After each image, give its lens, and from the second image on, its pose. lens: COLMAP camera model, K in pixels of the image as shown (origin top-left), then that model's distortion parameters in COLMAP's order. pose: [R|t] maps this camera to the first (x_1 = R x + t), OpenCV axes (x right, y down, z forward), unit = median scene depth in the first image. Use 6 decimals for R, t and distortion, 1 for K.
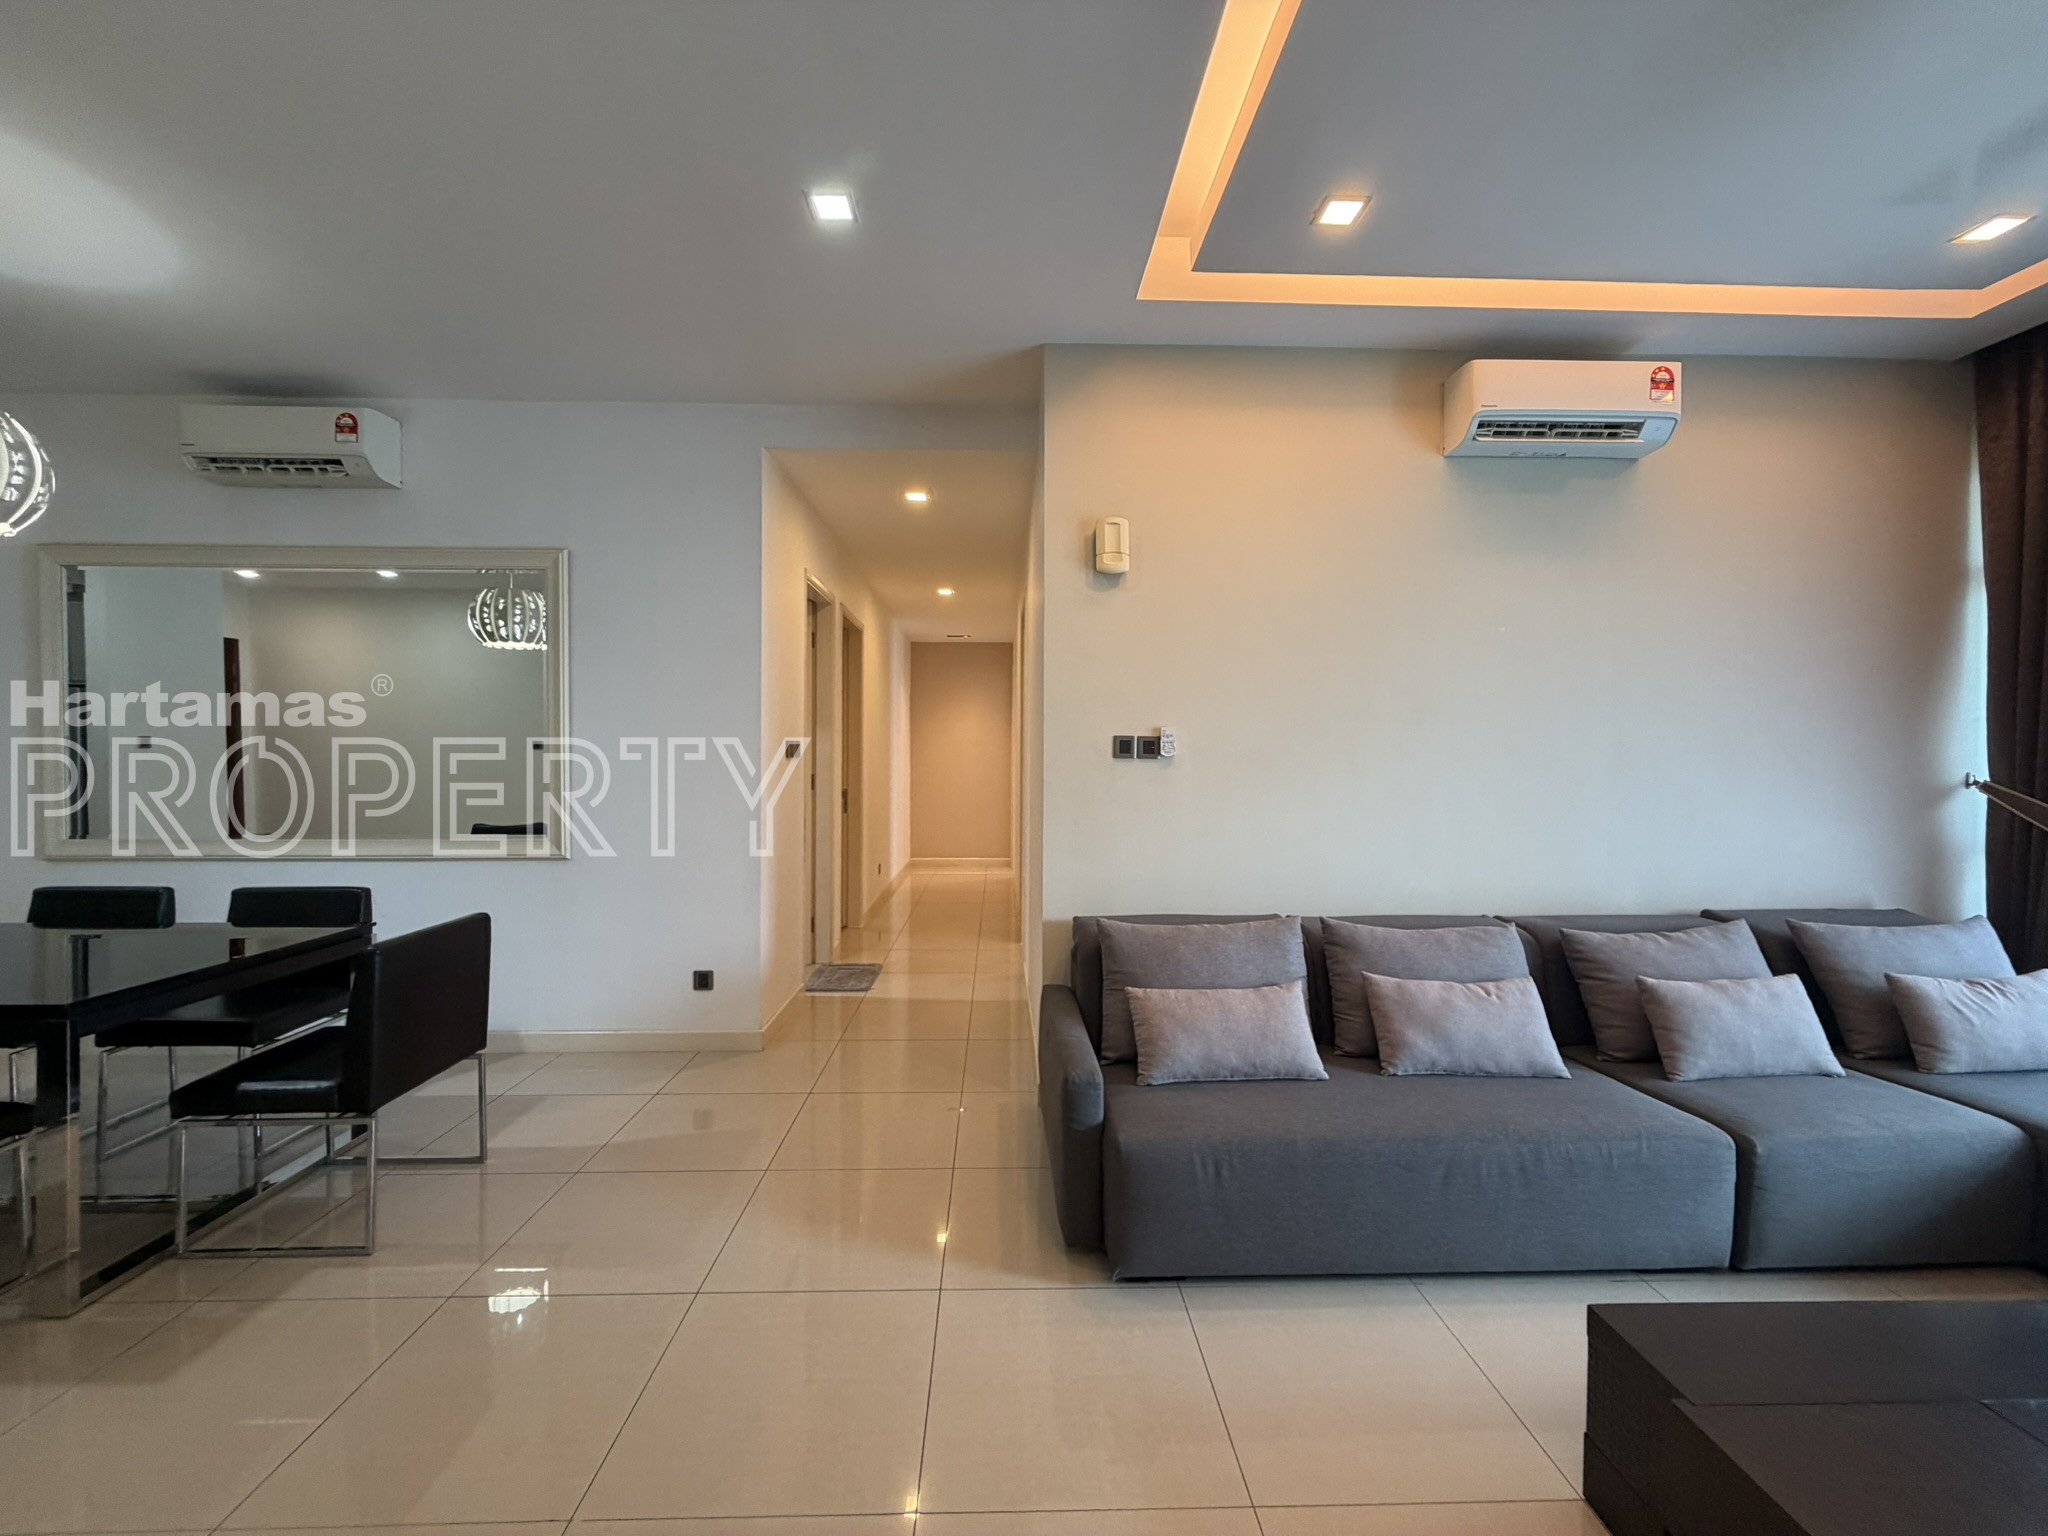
lens RADIAL K [[813.4, 0, 1024.0], [0, 813.4, 768.0], [0, 0, 1]] dist [-0.000787, -0.000698]
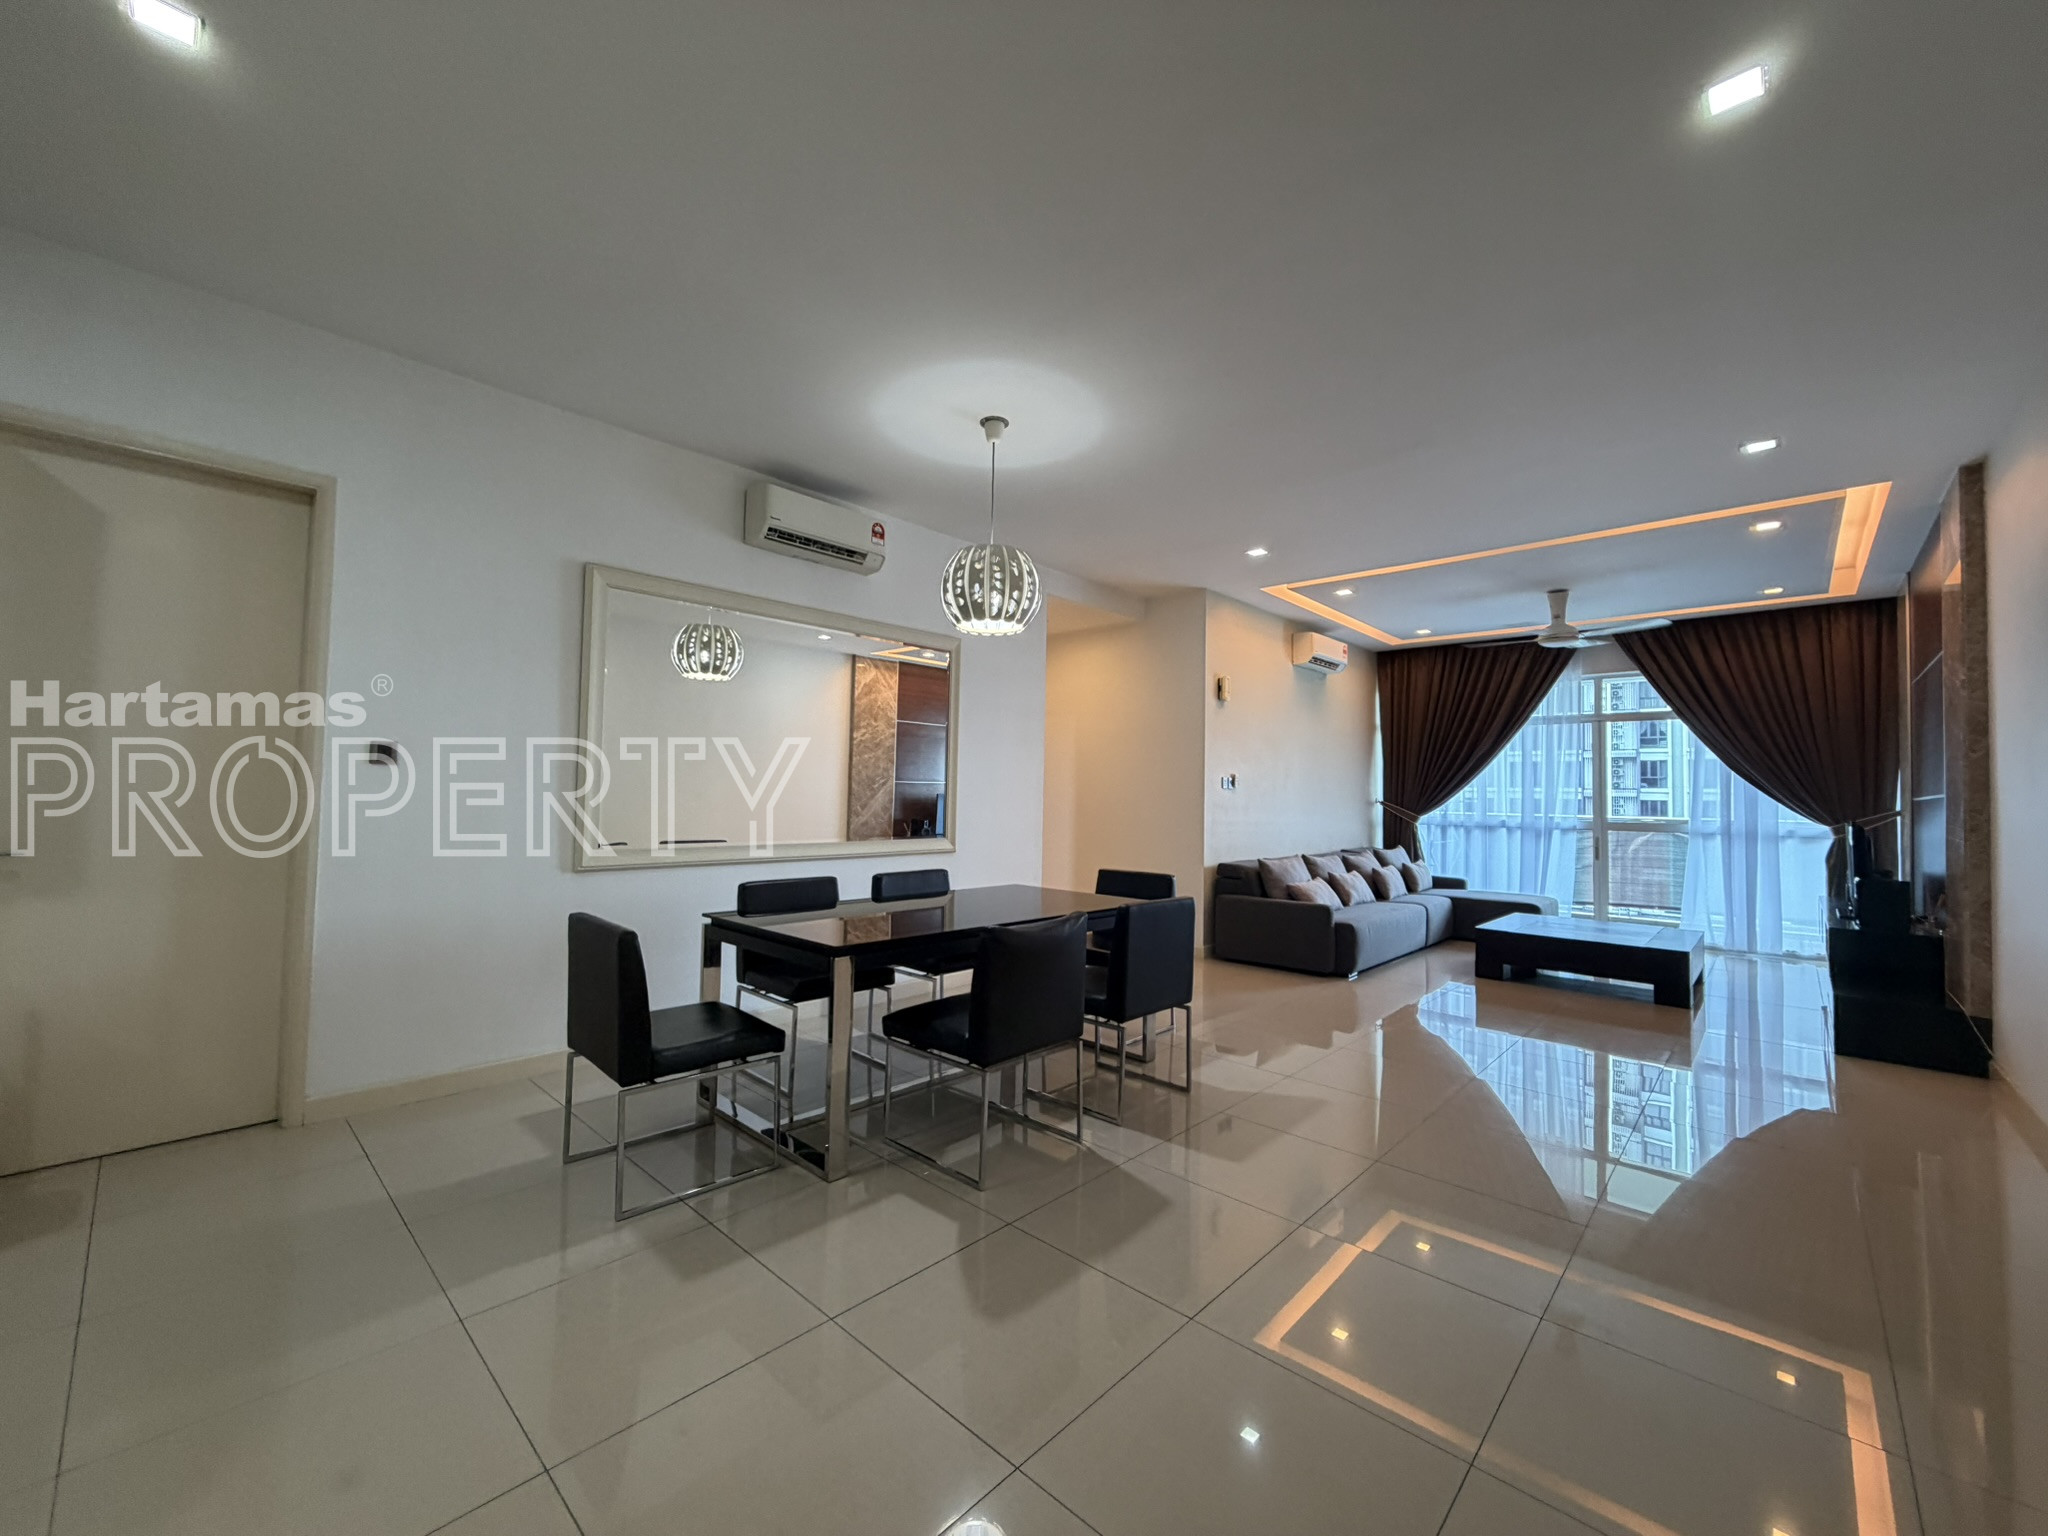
lens RADIAL K [[813.4, 0, 1024.0], [0, 813.4, 768.0], [0, 0, 1]] dist [-0.000787, -0.000698]
pose [[0.704378, 0.033458, 0.709036, -1.714320], [-0.002668, 0.999006, -0.044490, 0.030767], [-0.709820, 0.029446, 0.703767, -0.117256]]
